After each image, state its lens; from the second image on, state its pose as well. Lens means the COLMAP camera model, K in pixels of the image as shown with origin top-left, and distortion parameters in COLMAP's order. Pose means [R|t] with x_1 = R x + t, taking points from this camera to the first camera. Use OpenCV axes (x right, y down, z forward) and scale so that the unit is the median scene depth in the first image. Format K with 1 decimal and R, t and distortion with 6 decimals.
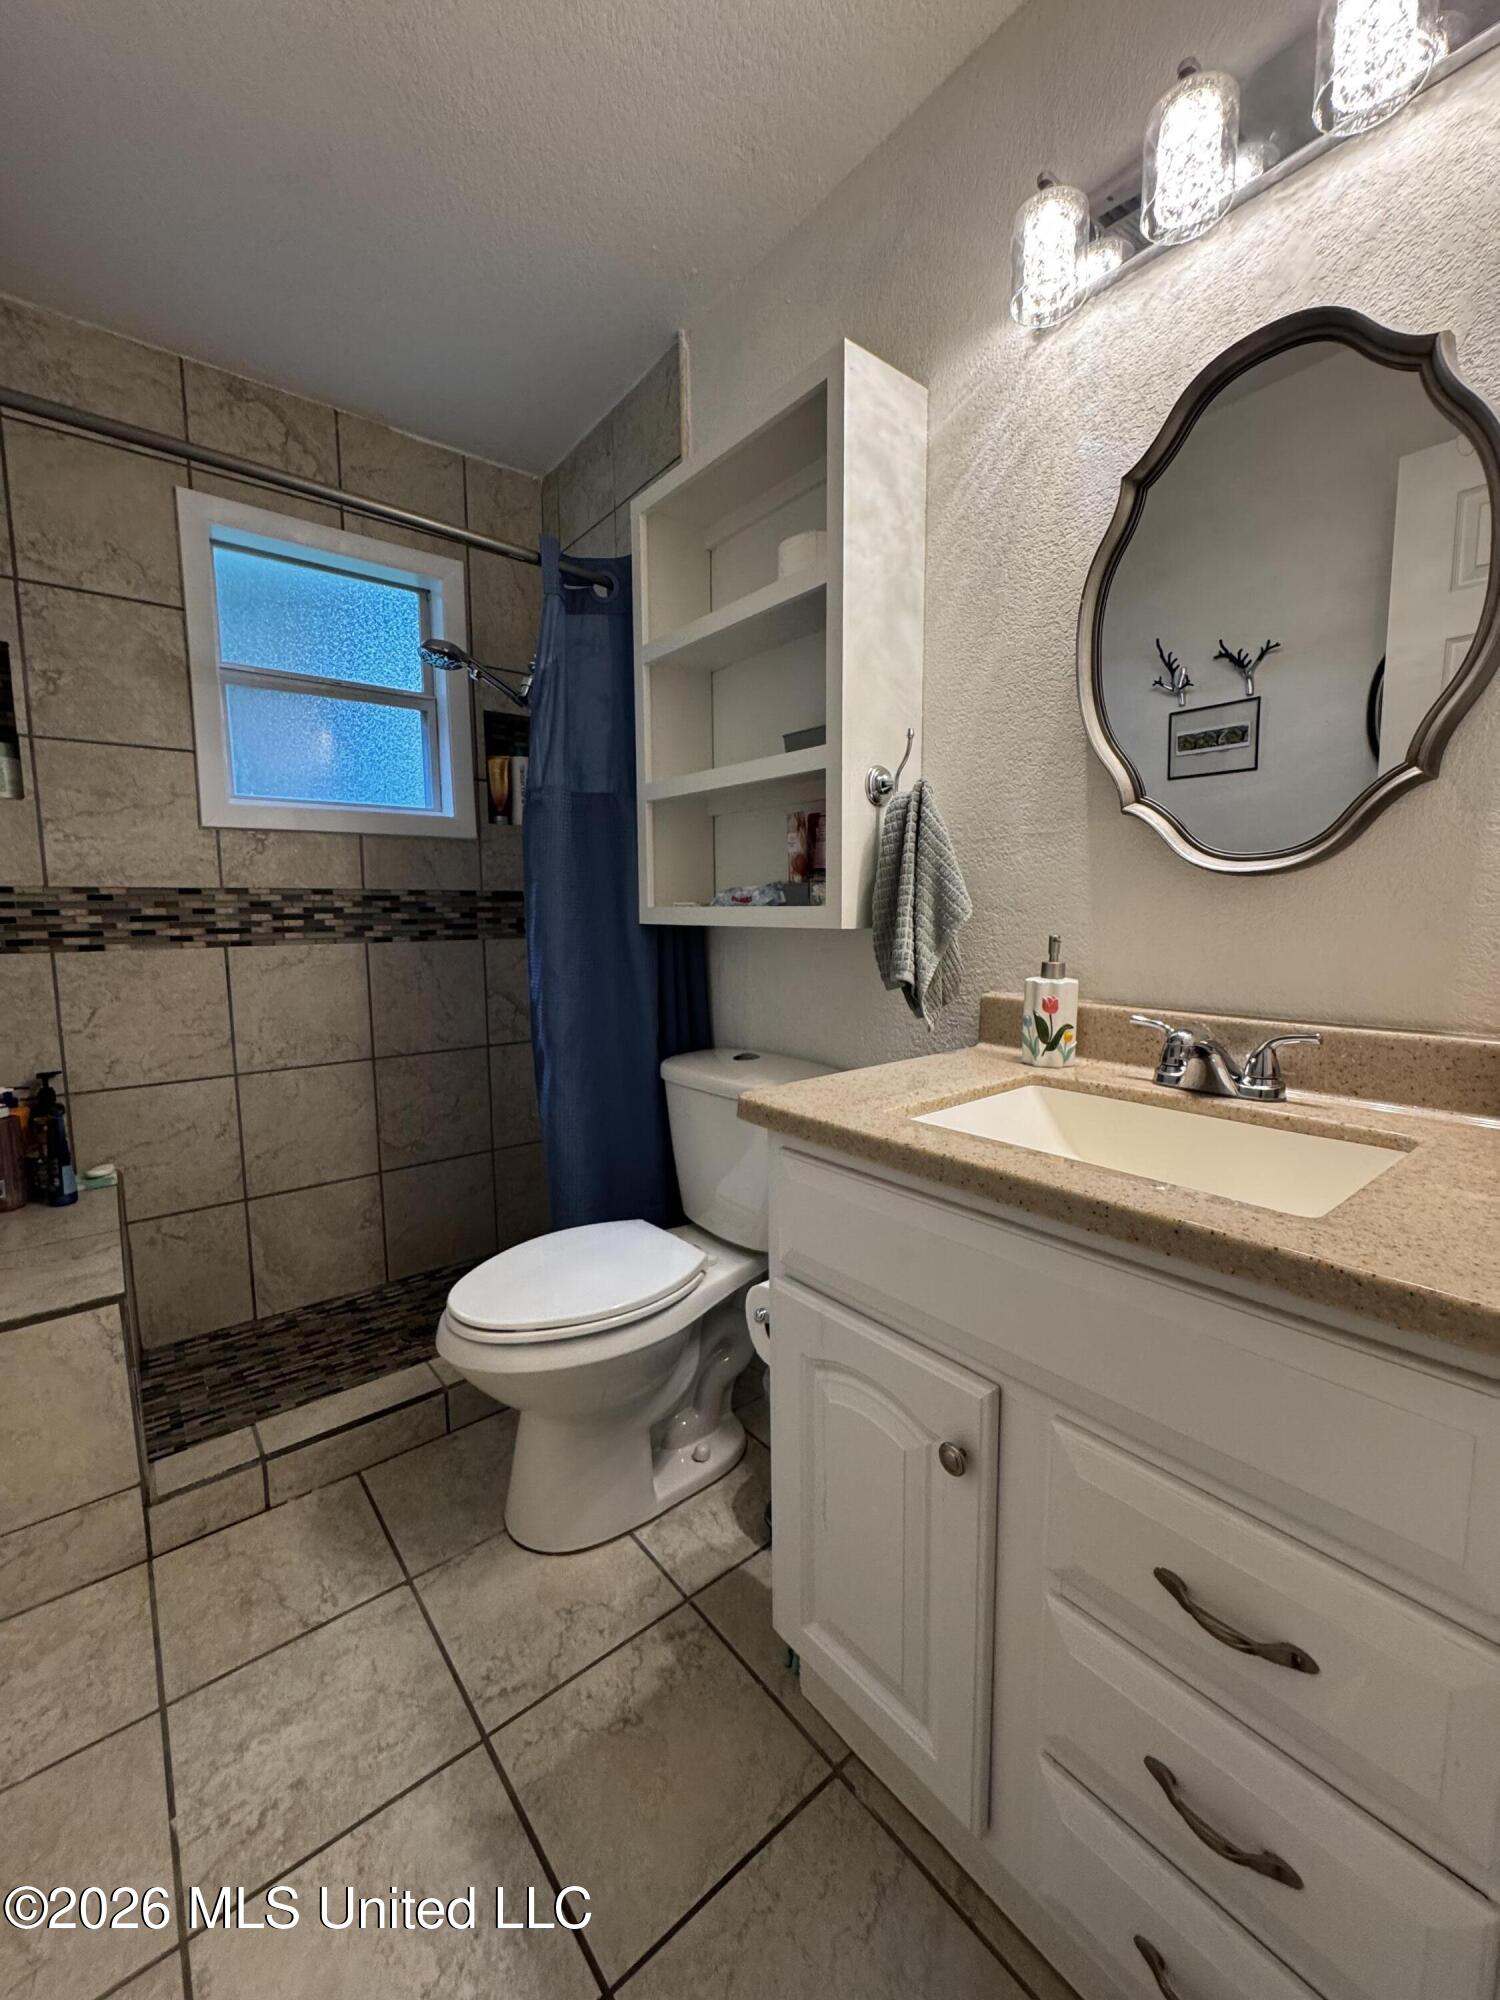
lens RADIAL K [[801.1, 0, 750.0], [0, 801.1, 1000.0], [0, 0, 1]] dist [-0.001416, 0.000441]
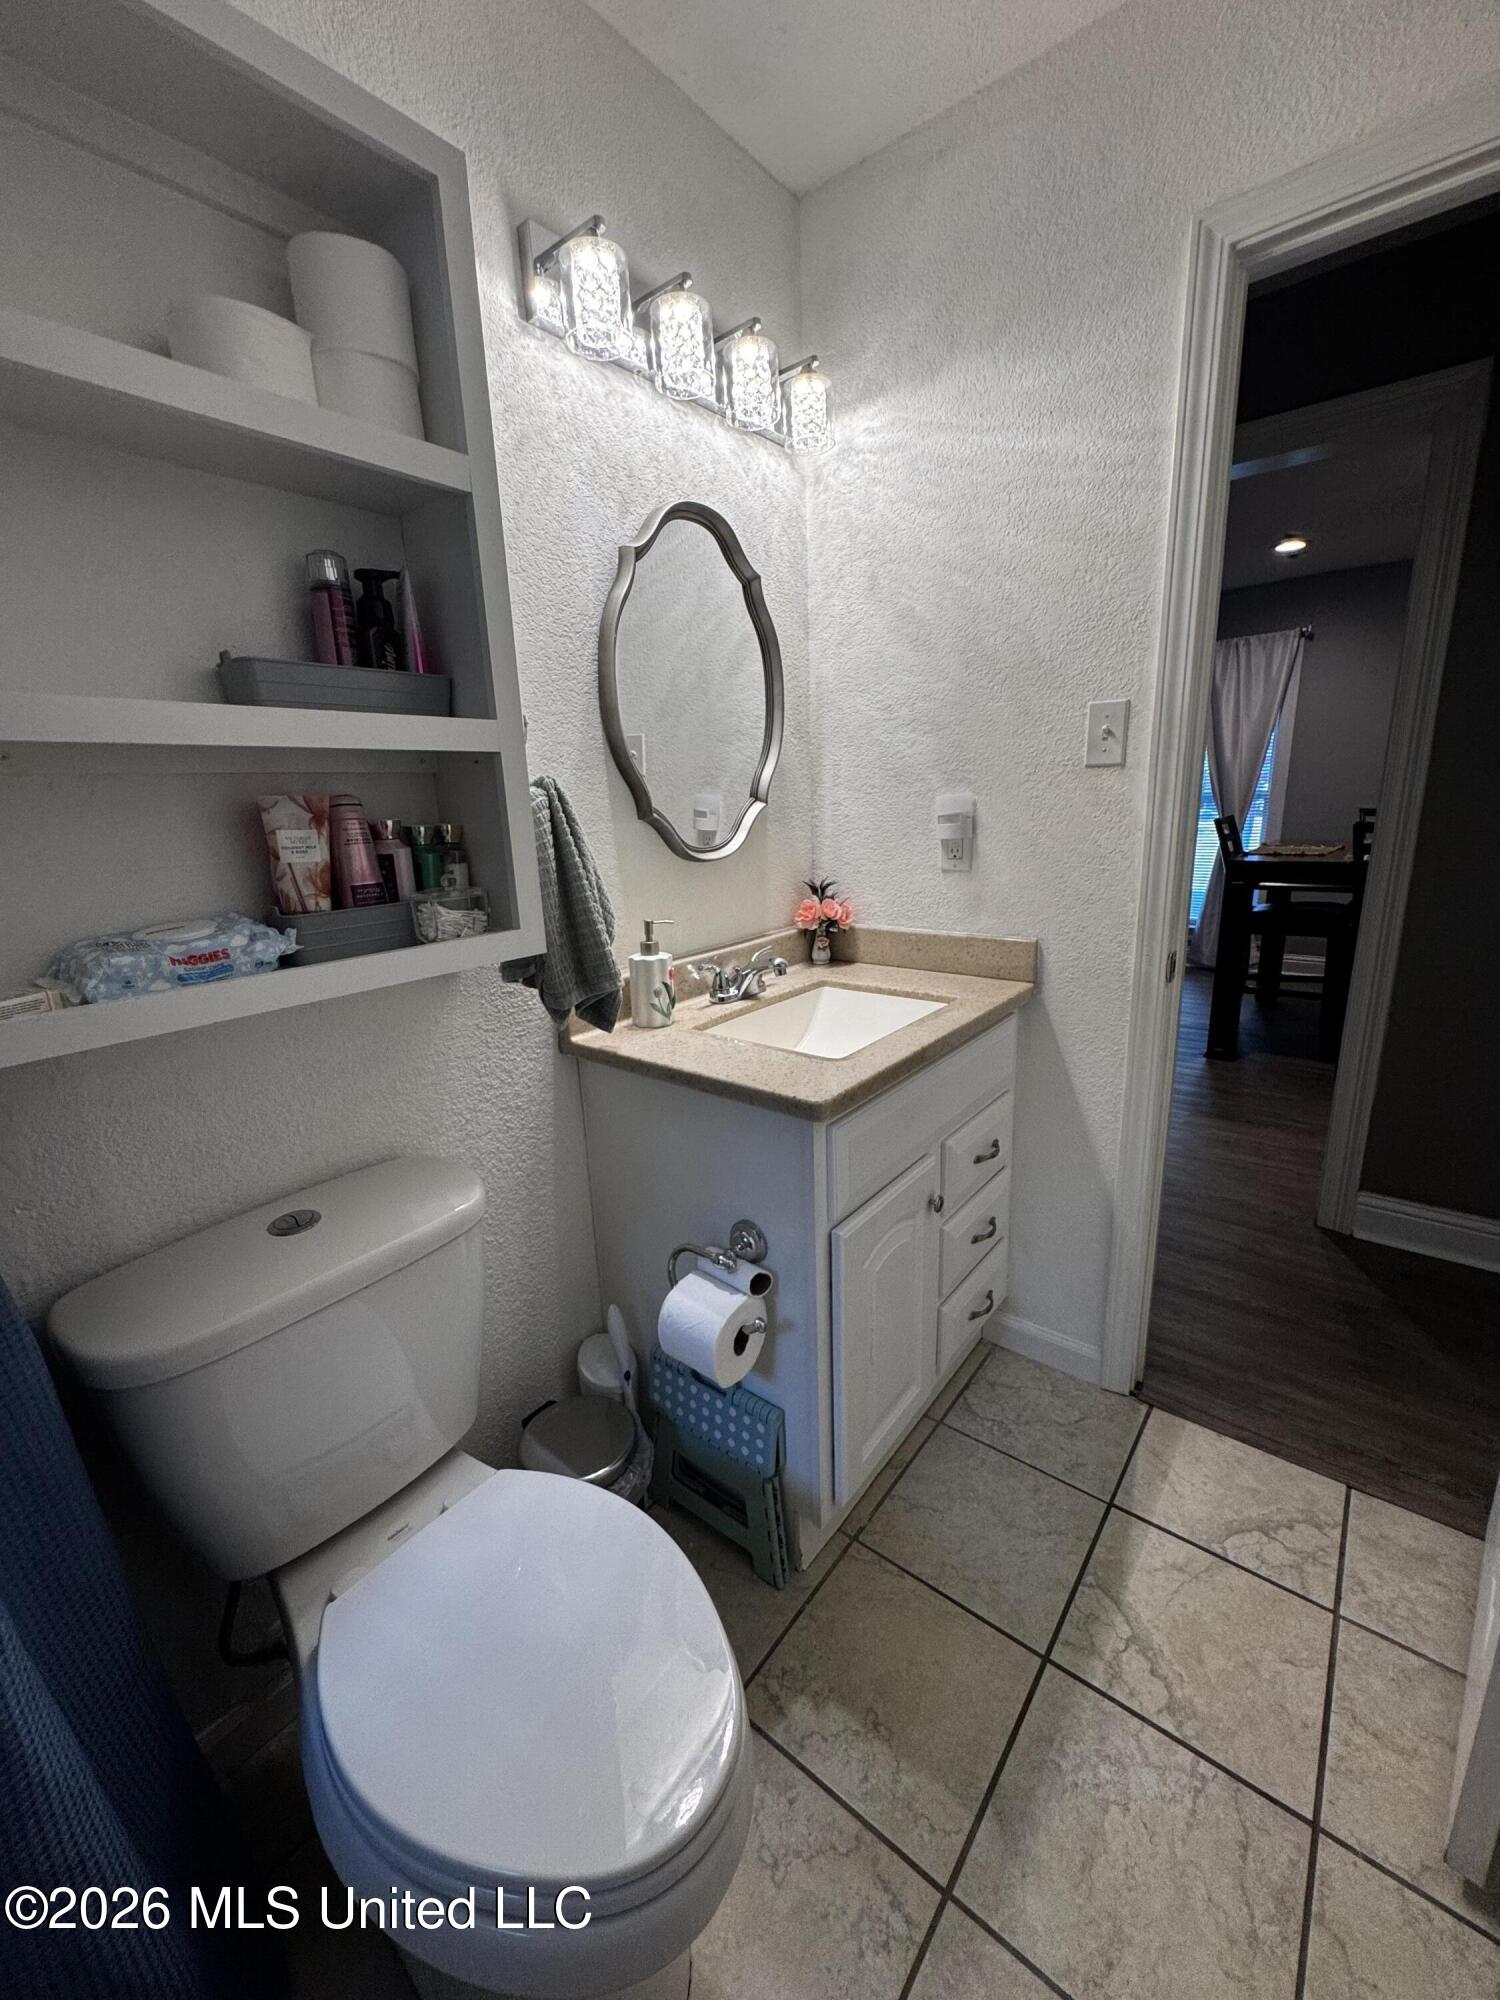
lens RADIAL K [[801.1, 0, 750.0], [0, 801.1, 1000.0], [0, 0, 1]] dist [-0.001416, 0.000441]
pose [[-0.205042, -0.223651, 0.952858, -0.854288], [0.155508, 0.953732, 0.257320, -0.258912], [-0.966320, 0.200938, -0.160776, 1.088583]]
